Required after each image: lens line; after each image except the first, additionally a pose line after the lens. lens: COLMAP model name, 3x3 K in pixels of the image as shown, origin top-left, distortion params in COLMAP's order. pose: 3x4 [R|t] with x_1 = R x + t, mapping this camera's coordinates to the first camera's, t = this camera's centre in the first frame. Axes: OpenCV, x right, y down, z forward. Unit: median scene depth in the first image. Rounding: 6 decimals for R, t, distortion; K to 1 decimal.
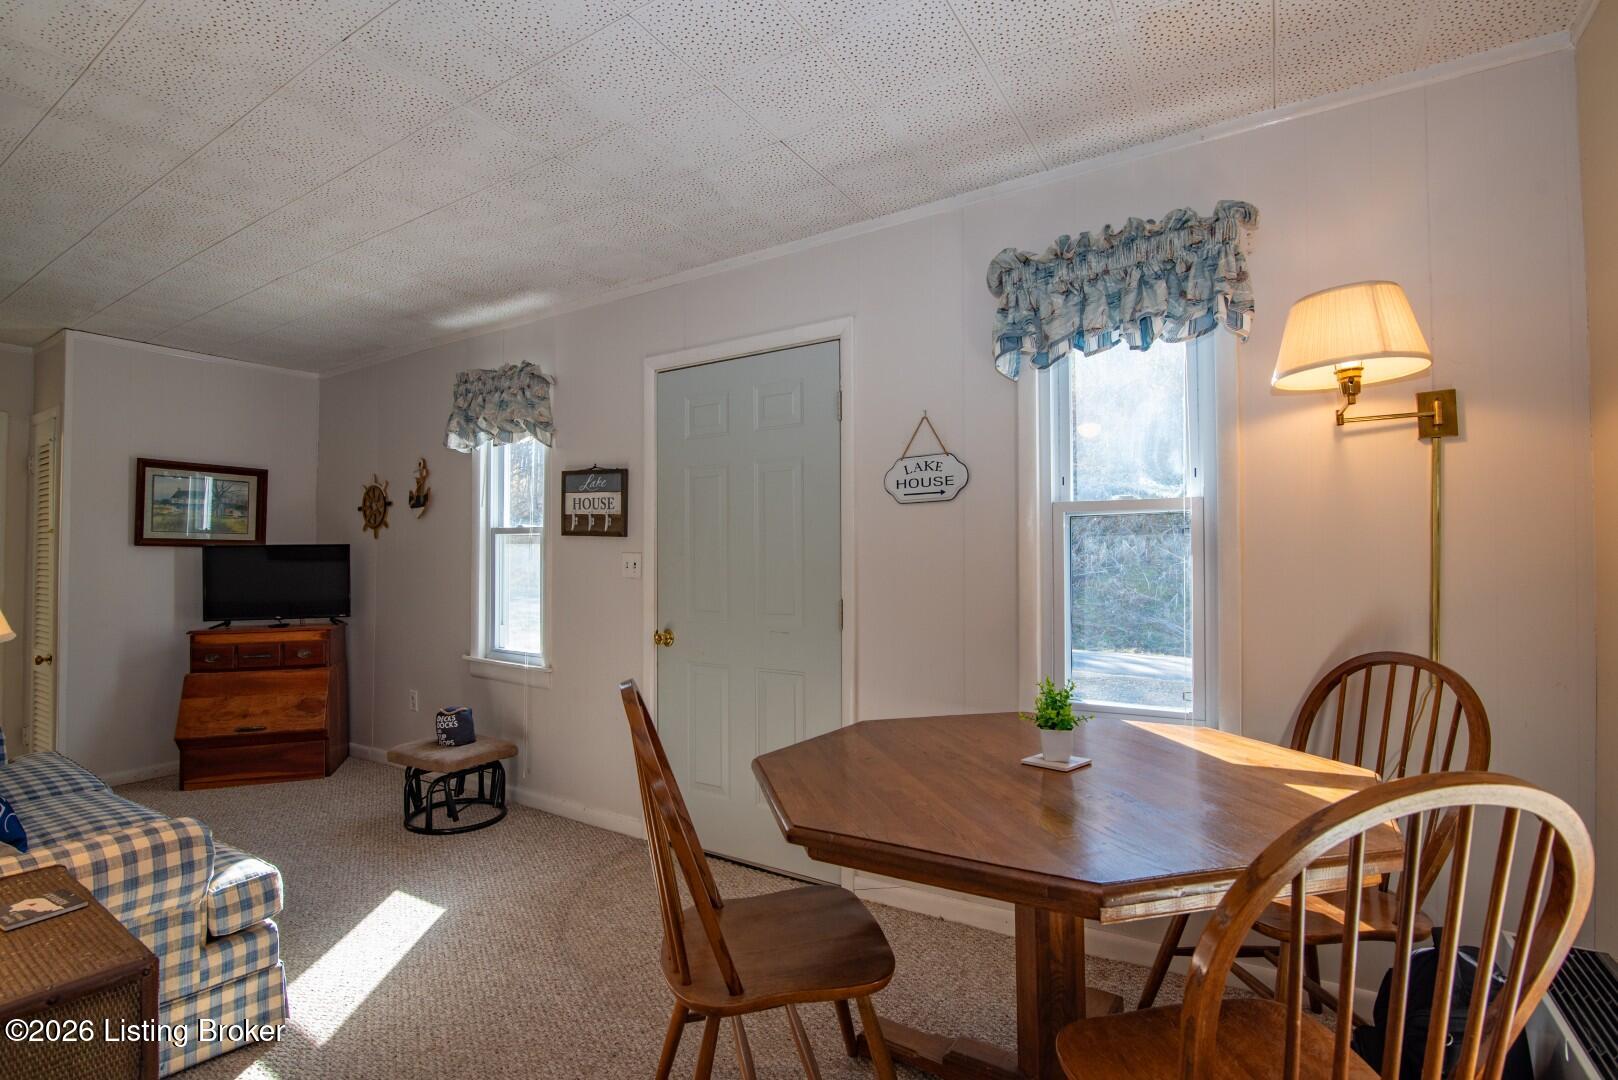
lens RADIAL K [[763.4, 0, 812.5], [0, 763.4, 545.1], [0, 0, 1]] dist [-0.018371, 0.000101]
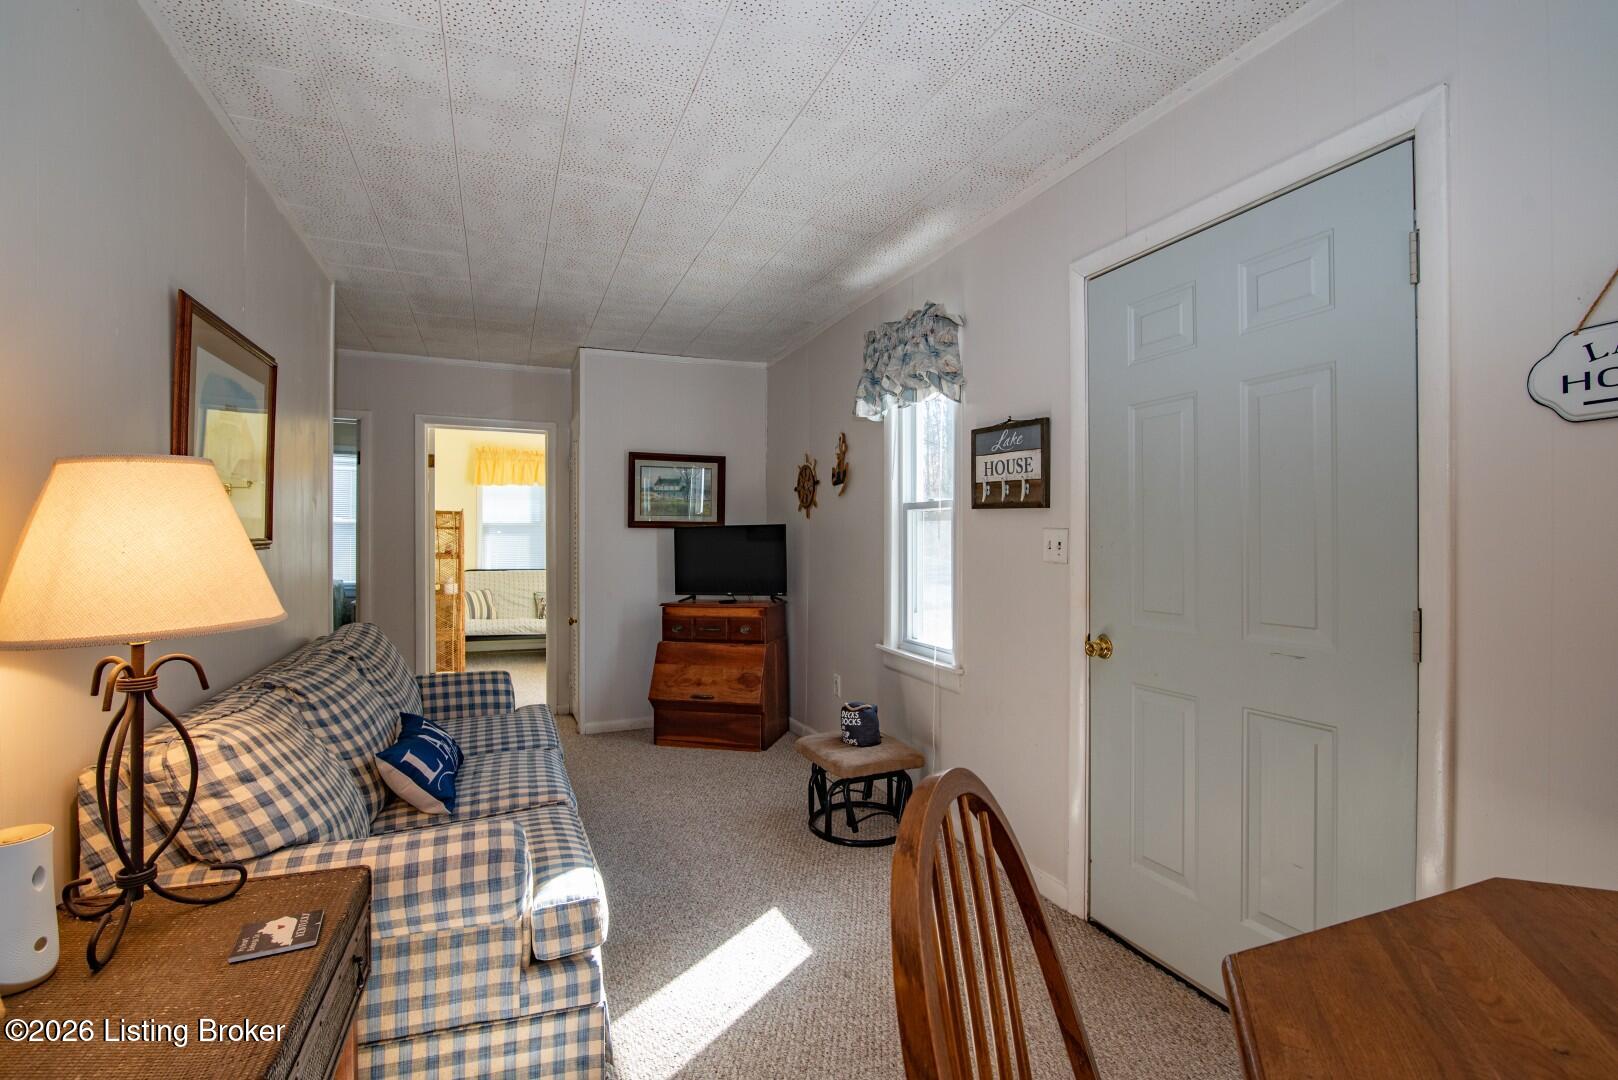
lens RADIAL K [[747.9, 0, 805.1], [0, 747.9, 545.2], [0, 0, 1]] dist [-0.019886, 0.000340]
pose [[0.817621, 0.002831, -0.575750, -0.014291], [0.011838, 0.999694, 0.021726, 0.006848], [0.575635, -0.024579, 0.817337, 0.241555]]
